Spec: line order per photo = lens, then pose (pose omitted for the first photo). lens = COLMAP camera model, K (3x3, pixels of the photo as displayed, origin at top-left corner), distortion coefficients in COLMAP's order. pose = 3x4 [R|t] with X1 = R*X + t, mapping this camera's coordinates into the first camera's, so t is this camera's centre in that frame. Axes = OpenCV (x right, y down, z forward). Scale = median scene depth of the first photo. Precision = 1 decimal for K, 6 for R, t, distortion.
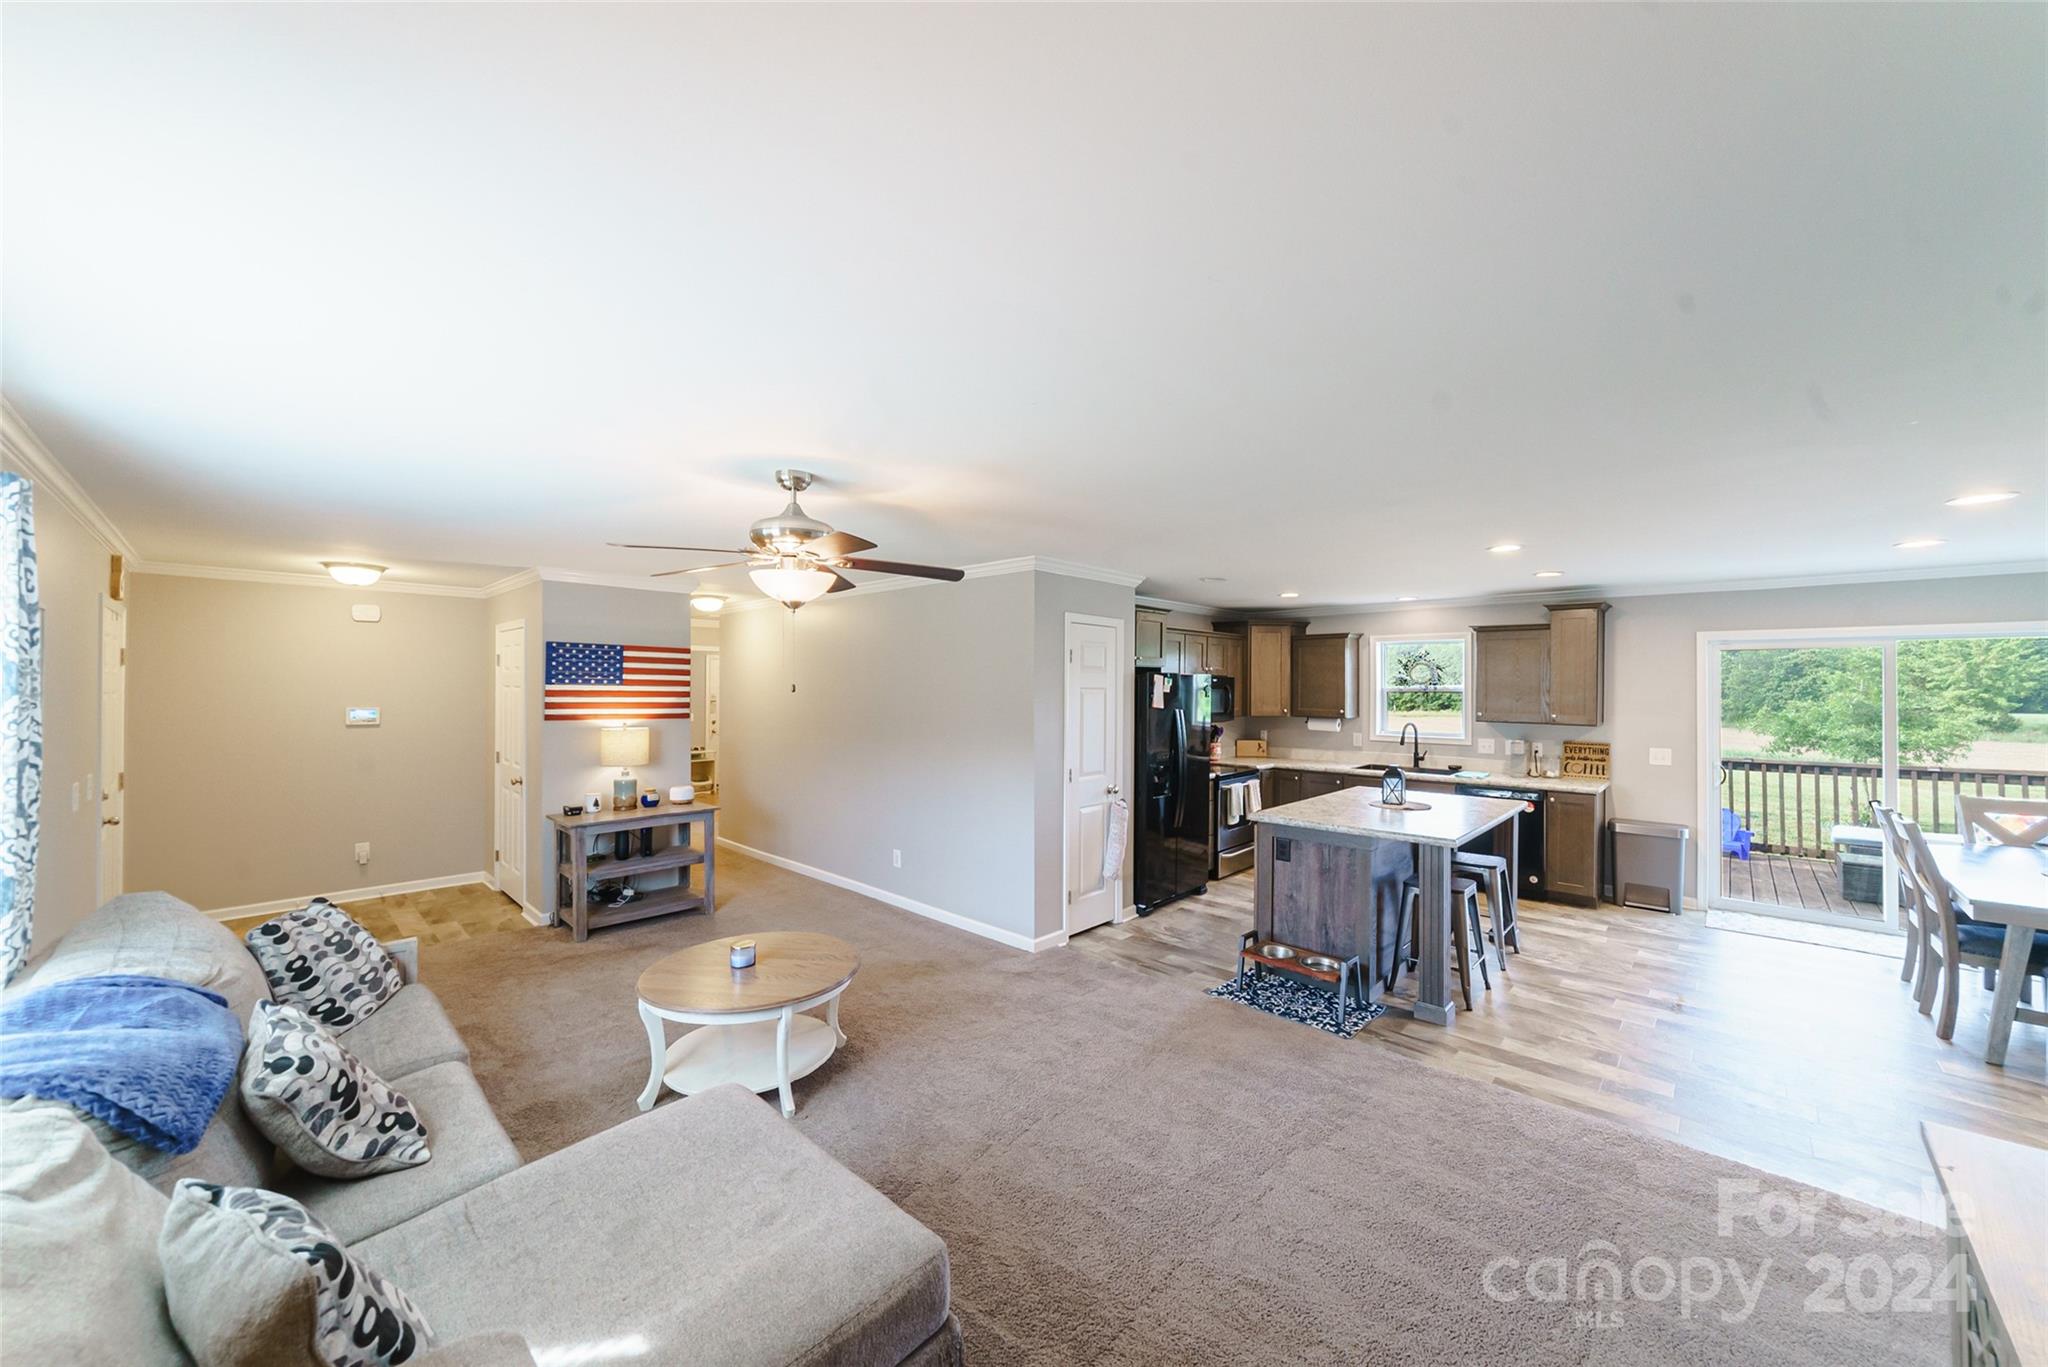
lens RADIAL K [[744.2, 0, 1009.9], [0, 744.2, 674.5], [0, 0, 1]] dist [0.000418, 0.000057]
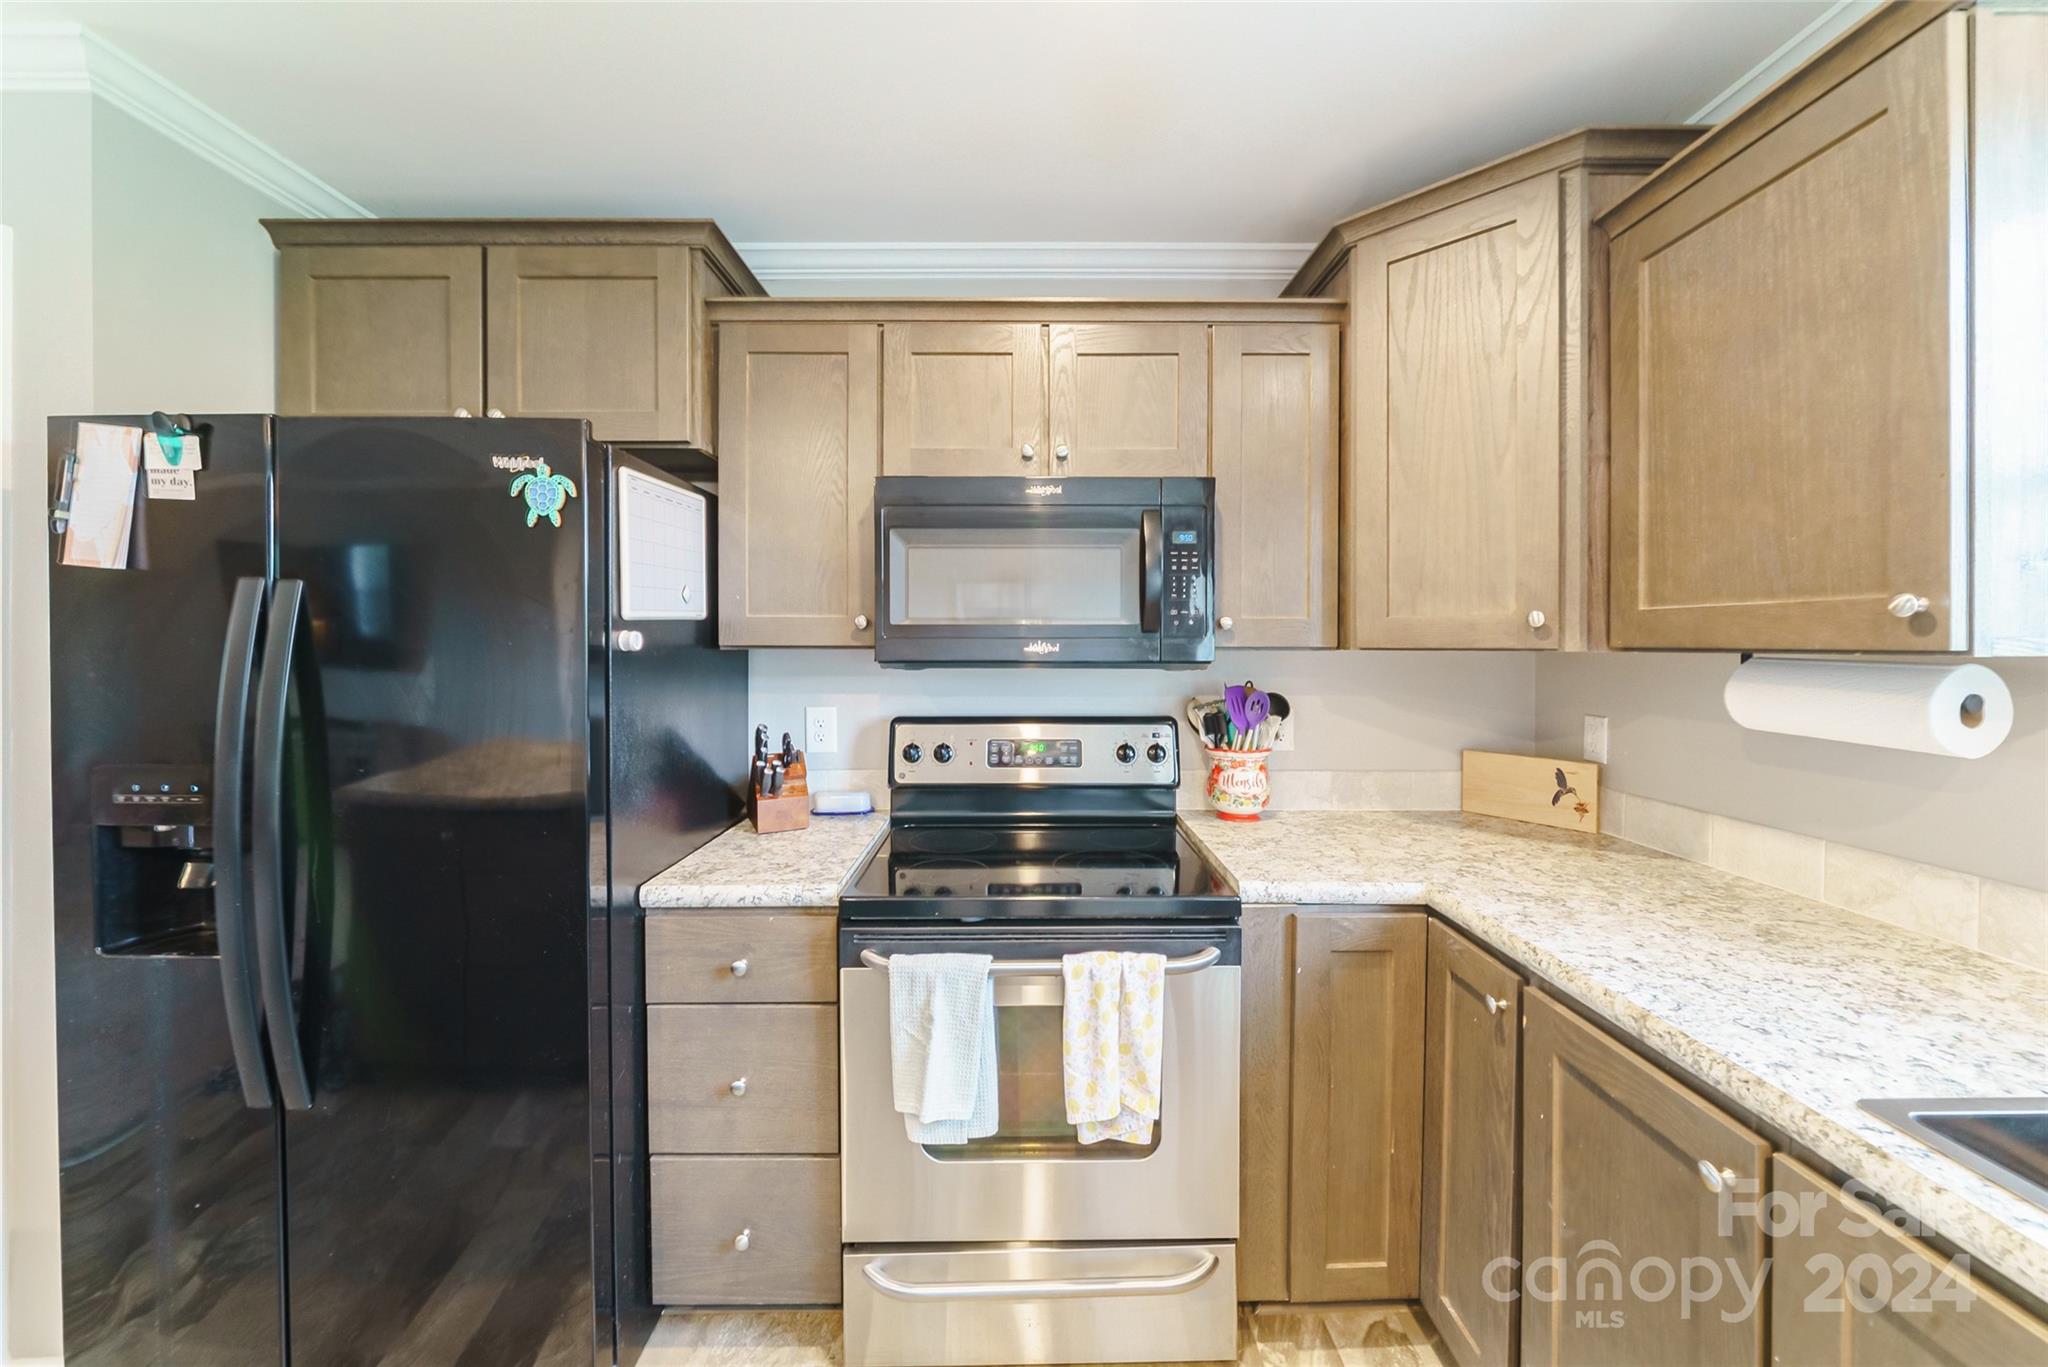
lens RADIAL K [[744.2, 0, 1009.9], [0, 744.2, 674.5], [0, 0, 1]] dist [0.000418, 0.000057]
pose [[0.699690, 0.000880, -0.714446, 0.410736], [0.015924, 0.999732, 0.016827, 0.058080], [0.714269, -0.023151, 0.699488, 0.760057]]
